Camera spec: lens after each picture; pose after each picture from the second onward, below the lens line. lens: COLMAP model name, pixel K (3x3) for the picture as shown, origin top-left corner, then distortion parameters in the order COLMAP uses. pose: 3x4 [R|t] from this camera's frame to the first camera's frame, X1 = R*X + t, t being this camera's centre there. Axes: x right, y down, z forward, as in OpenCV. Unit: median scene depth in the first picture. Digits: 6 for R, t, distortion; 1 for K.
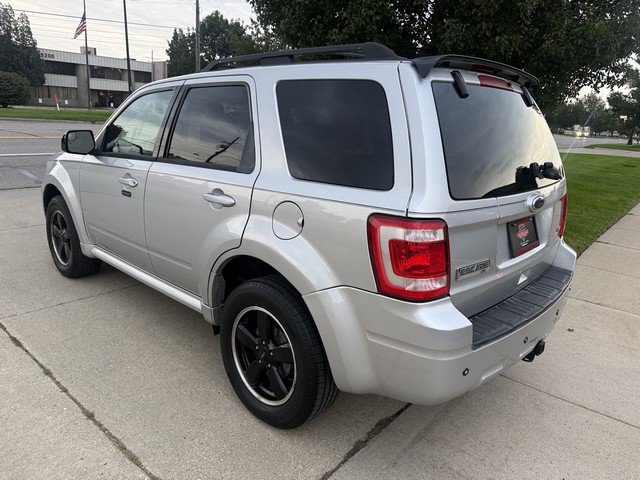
lens RADIAL K [[452.1, 0, 318.6], [0, 452.1, 241.7], [0, 0, 1]] dist [0.020492, -0.020390]
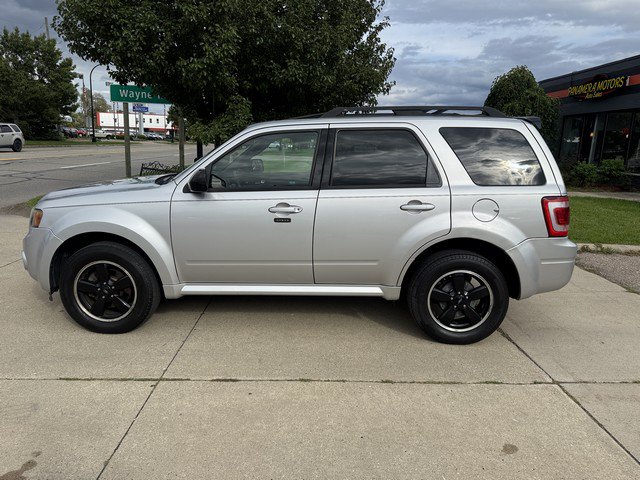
lens RADIAL K [[452.1, 0, 317.4], [0, 452.1, 240.2], [0, 0, 1]] dist [0.020492, -0.020390]
pose [[0.746747, -0.175969, 0.641408, -1.418991], [0.191676, 0.980388, 0.045812, -0.117319], [-0.636891, 0.088732, 0.765831, 0.095397]]
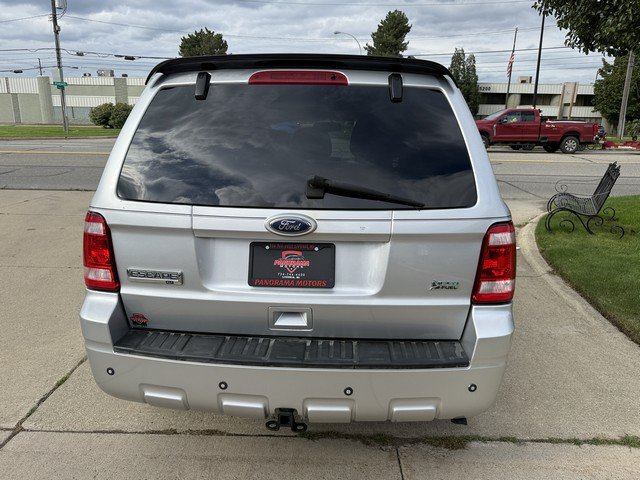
lens RADIAL K [[452.1, 0, 319.1], [0, 452.1, 236.3], [0, 0, 1]] dist [0.020492, -0.020390]
pose [[0.639854, 0.143119, -0.755052, 0.993798], [-0.191448, 0.981215, 0.023750, -0.086399], [0.744268, 0.129357, 0.655235, 0.484388]]
